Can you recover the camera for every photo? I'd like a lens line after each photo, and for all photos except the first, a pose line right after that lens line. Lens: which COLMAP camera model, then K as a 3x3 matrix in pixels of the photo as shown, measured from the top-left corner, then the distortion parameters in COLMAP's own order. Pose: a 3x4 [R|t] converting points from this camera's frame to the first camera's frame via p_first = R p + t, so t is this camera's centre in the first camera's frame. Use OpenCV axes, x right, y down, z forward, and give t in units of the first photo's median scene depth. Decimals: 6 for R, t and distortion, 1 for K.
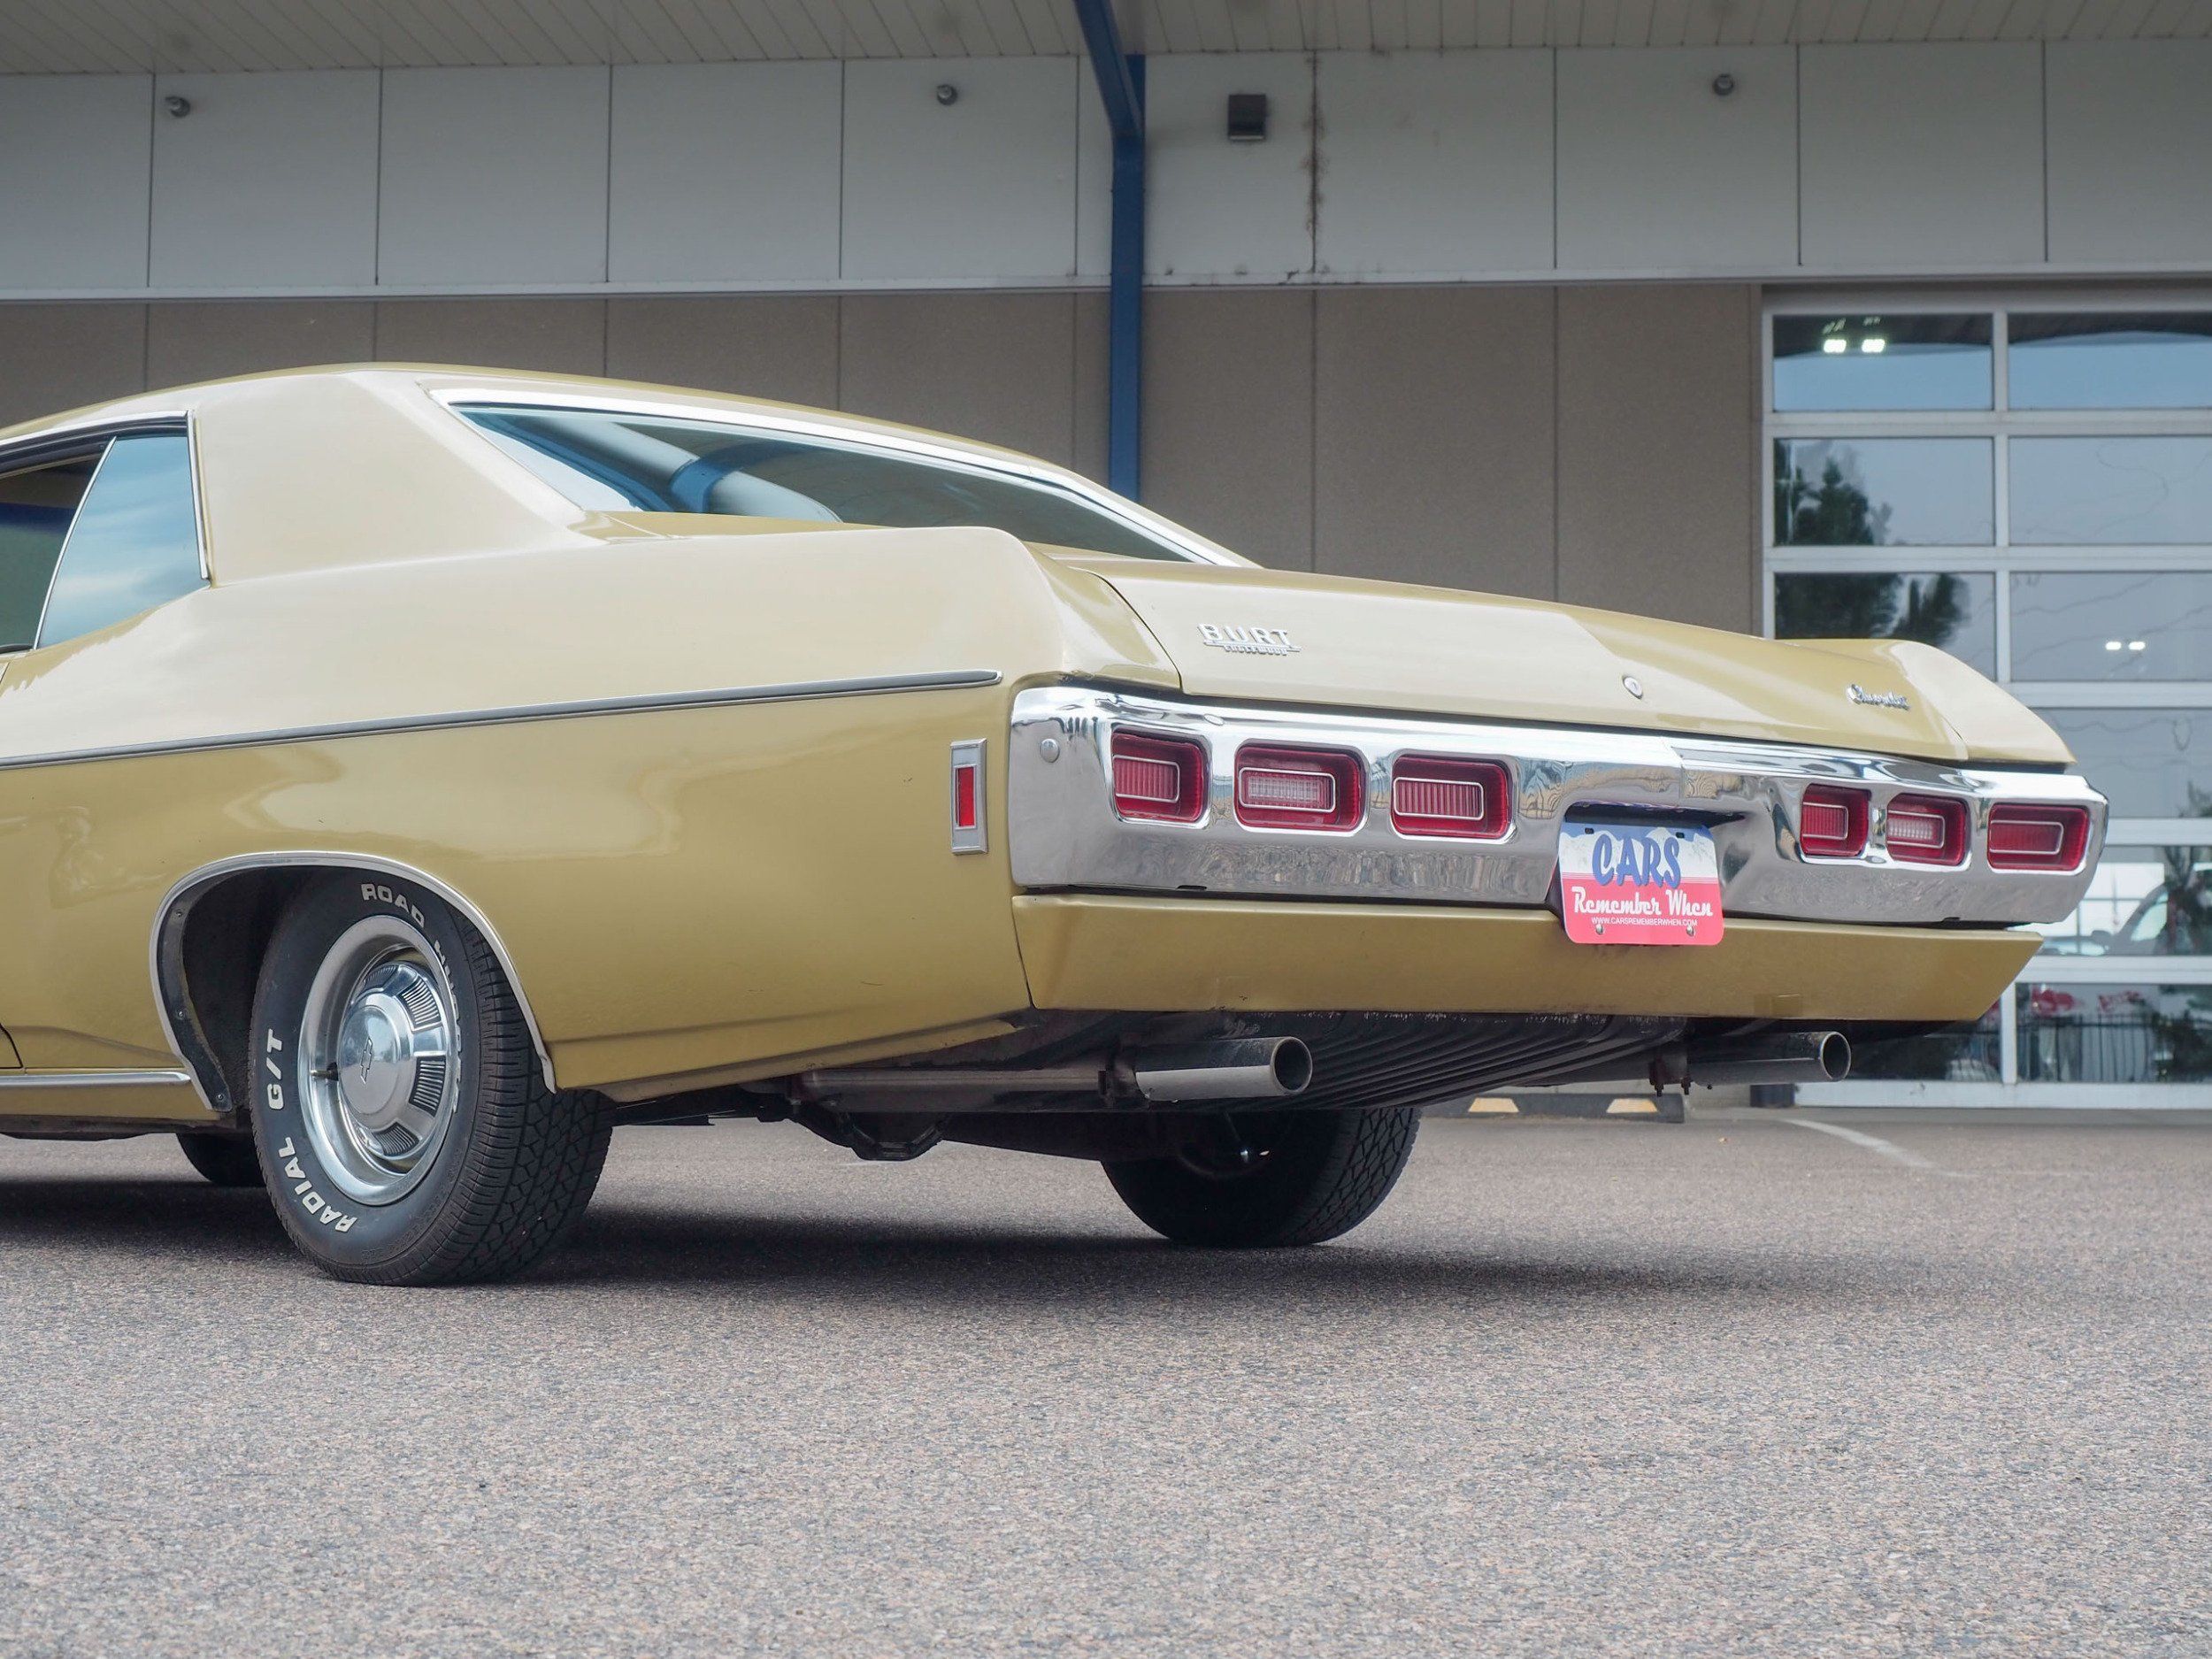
lens RADIAL K [[3732.3, 0, 1112.4], [0, 3732.3, 829.7], [0, 0, 1]] dist [0.010352, -0.023748]
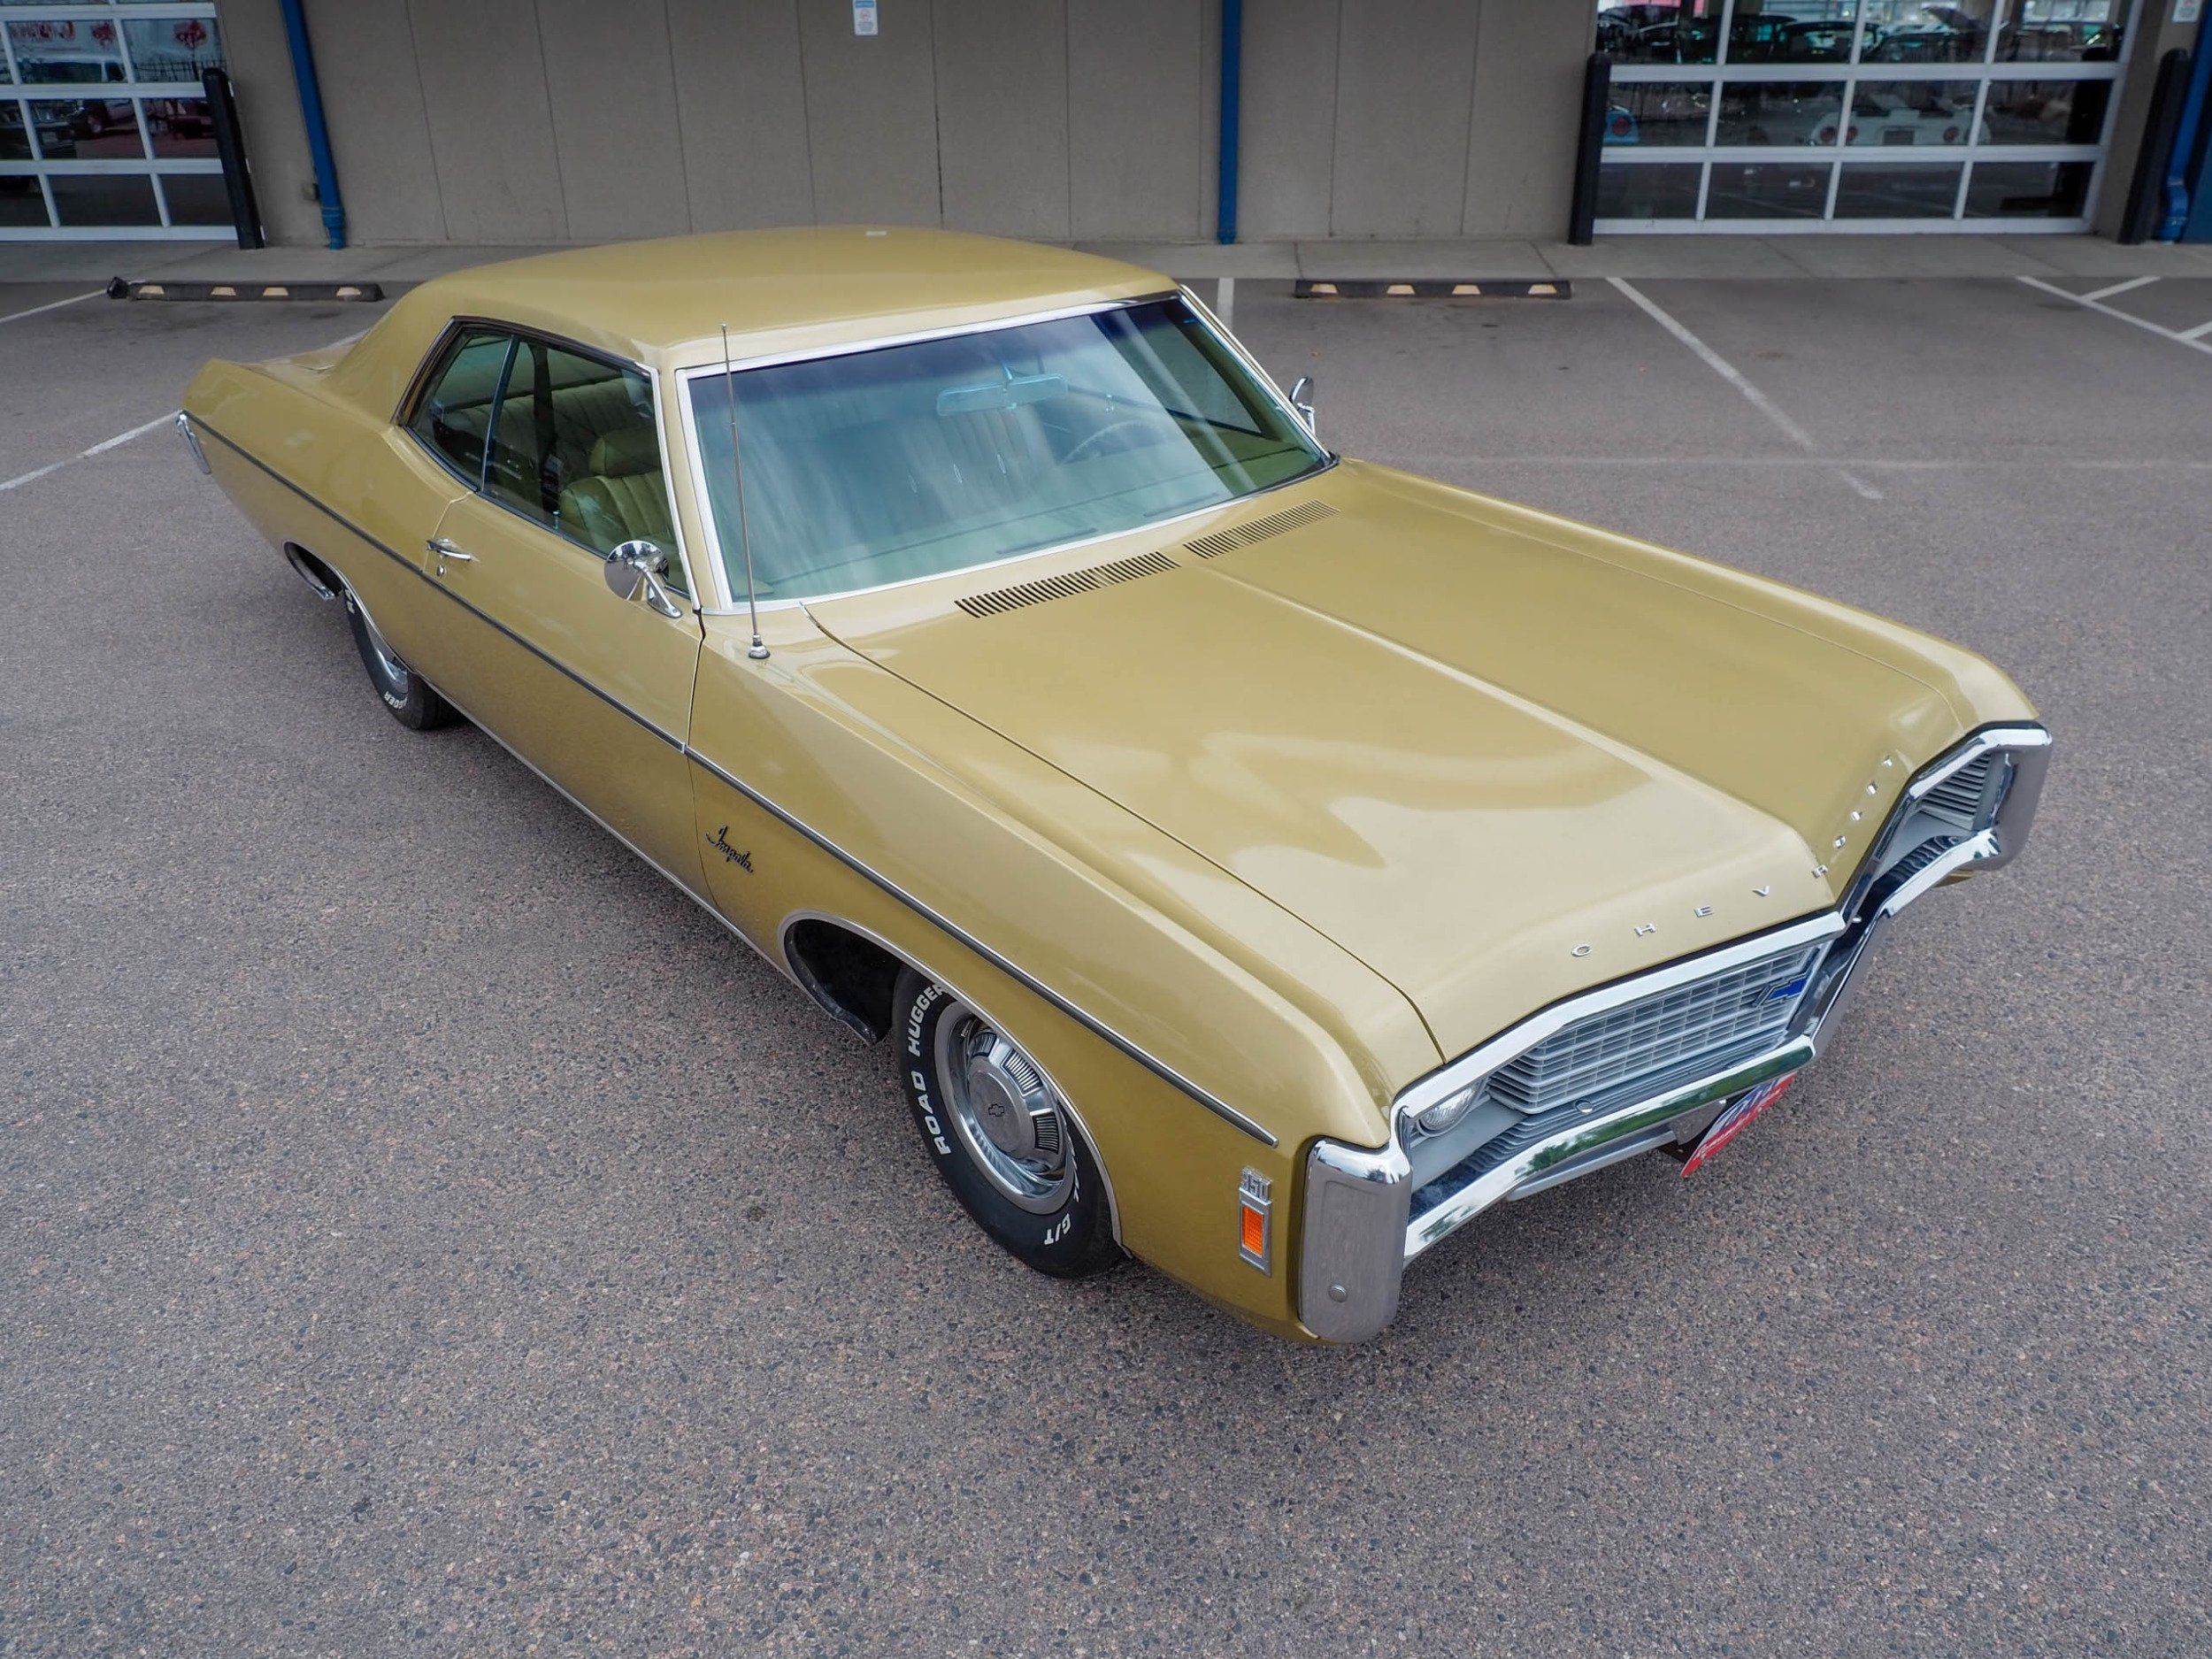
lens RADIAL K [[1590.5, 0, 1123.8], [0, 1590.5, 791.3], [0, 0, 1]] dist [-0.015906, 0.009363]
pose [[0.999504, -0.027218, 0.015840, -0.245089], [0.015692, 0.866564, 0.498820, -0.299600], [-0.027303, -0.498324, 0.866561, 0.600519]]
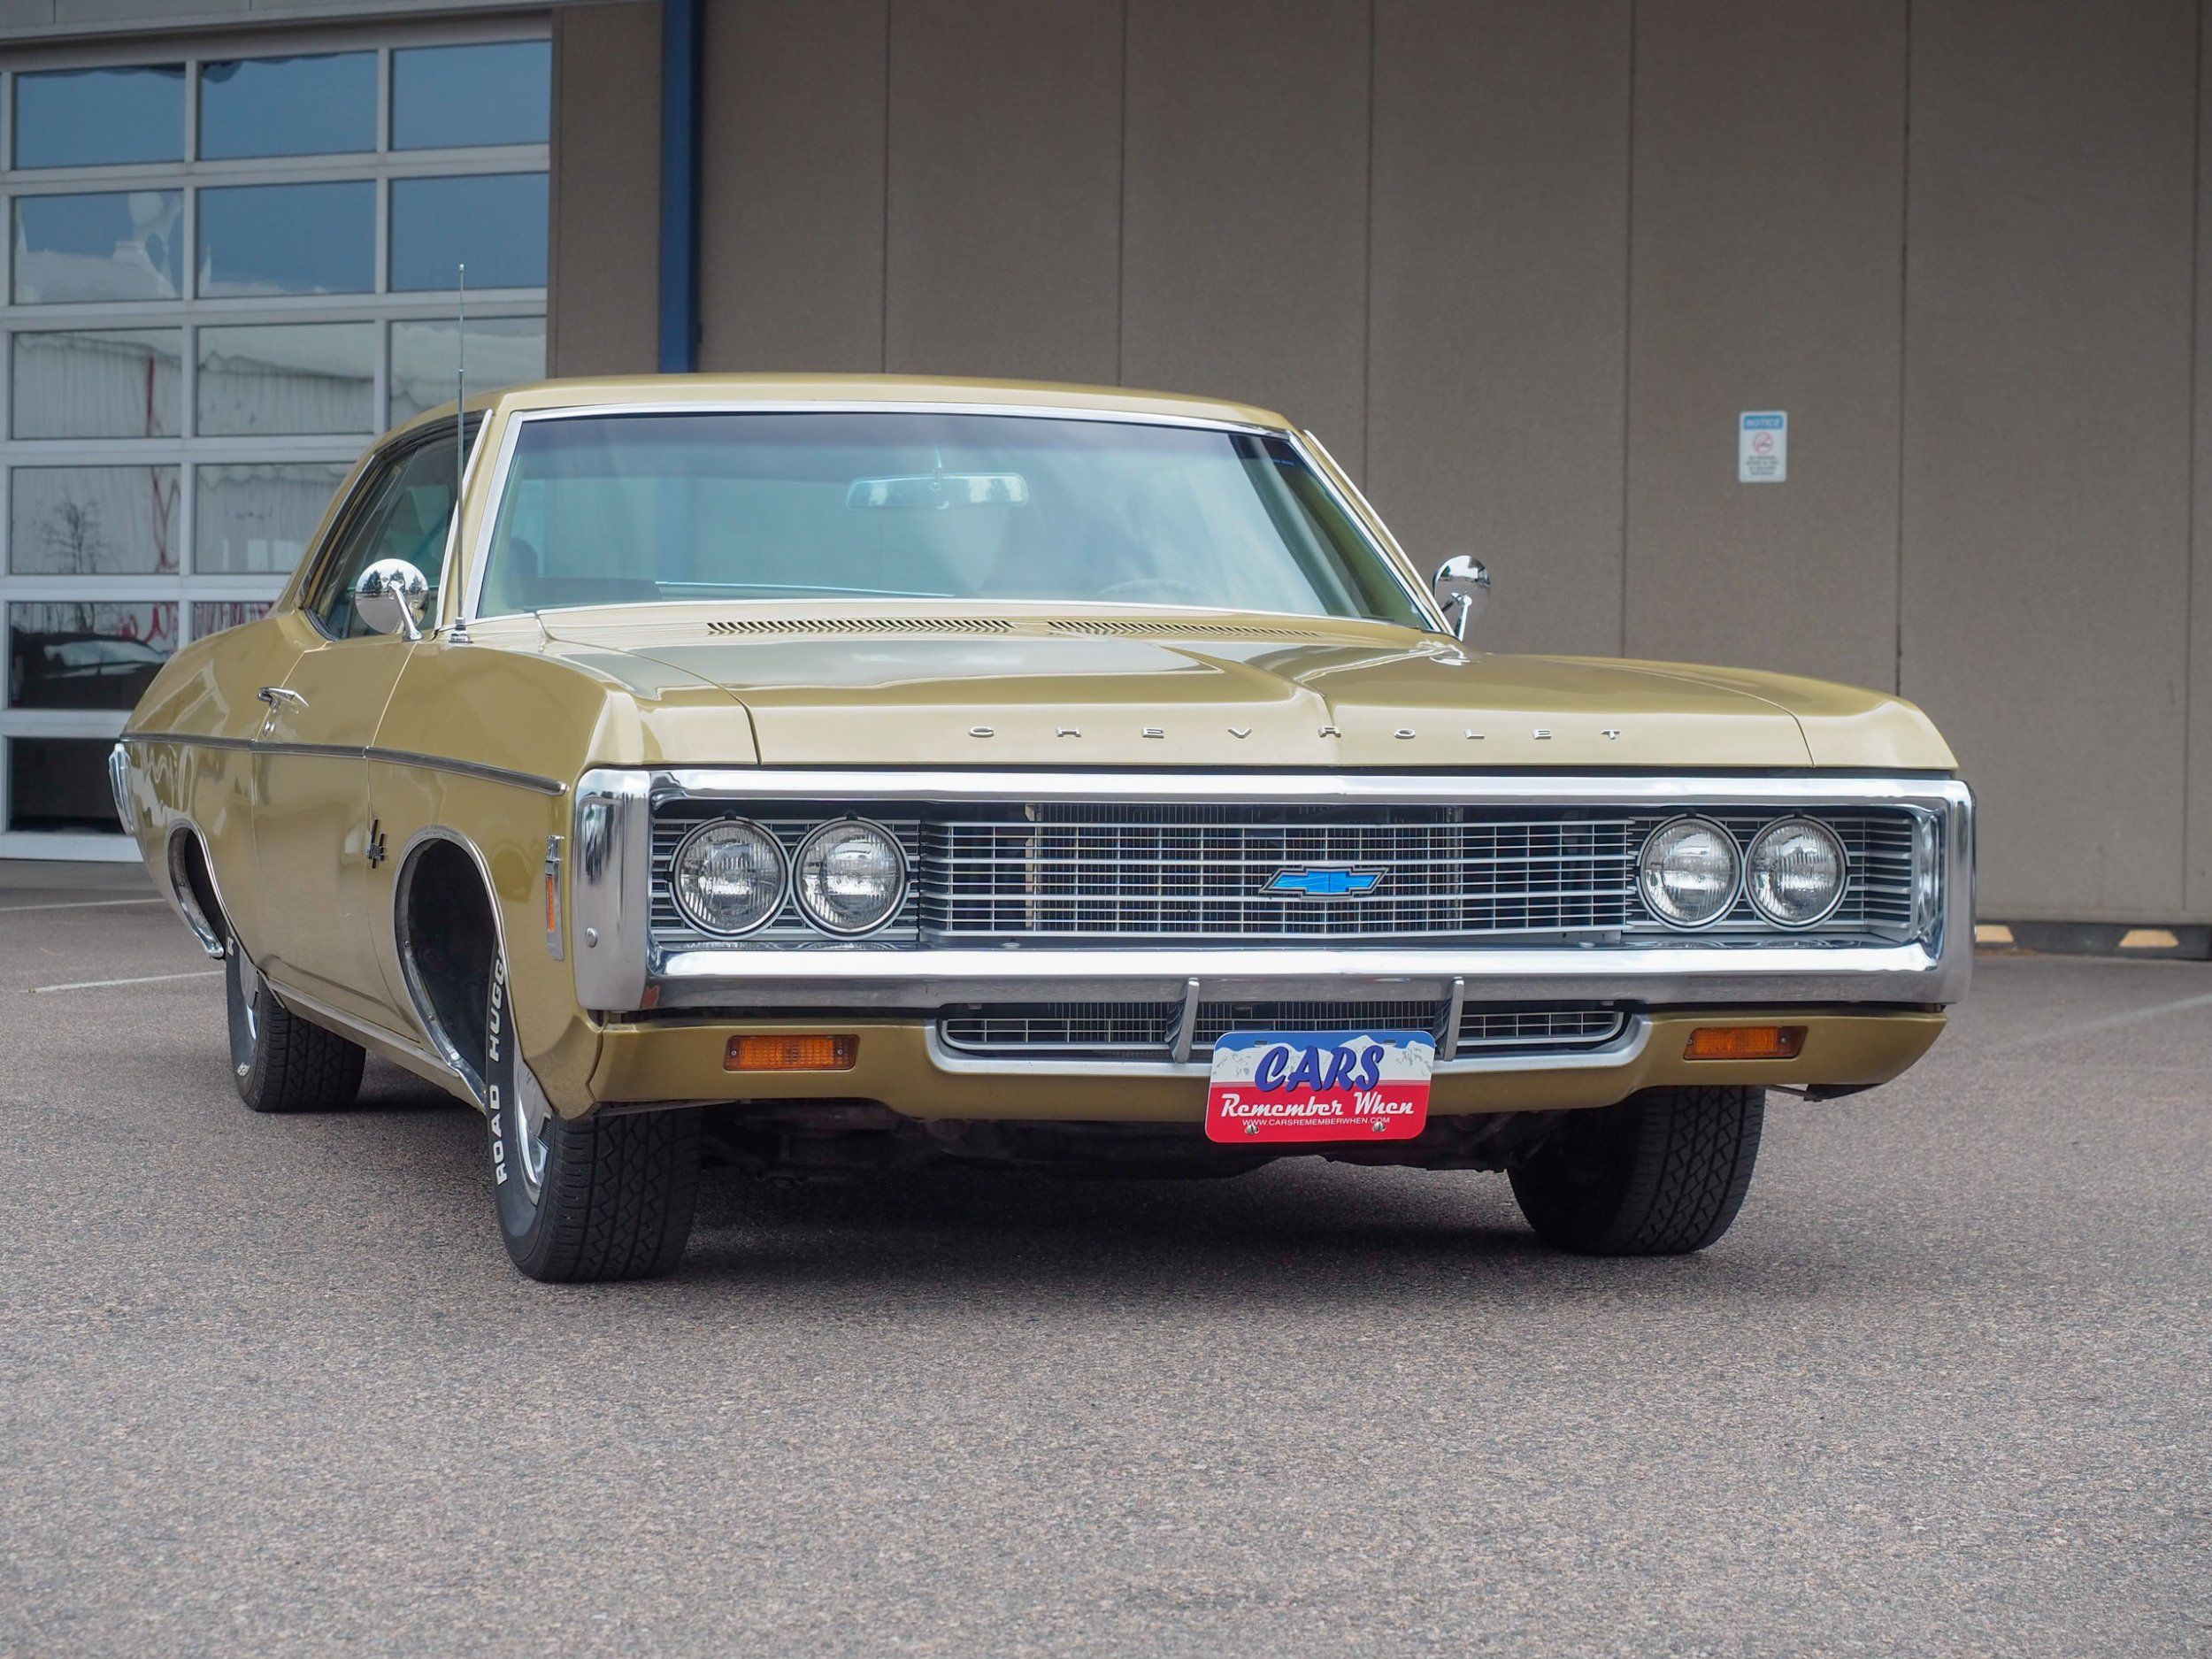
lens RADIAL K [[5015.7, 0, 1094.6], [0, 5015.7, 827.2], [0, 0, 1]] dist [0.021802, 0.454113]
pose [[0.922879, 0.010315, -0.384952, 0.426326], [0.019809, 0.997046, 0.074206, -0.111165], [0.384581, -0.076109, 0.919948, -0.251566]]
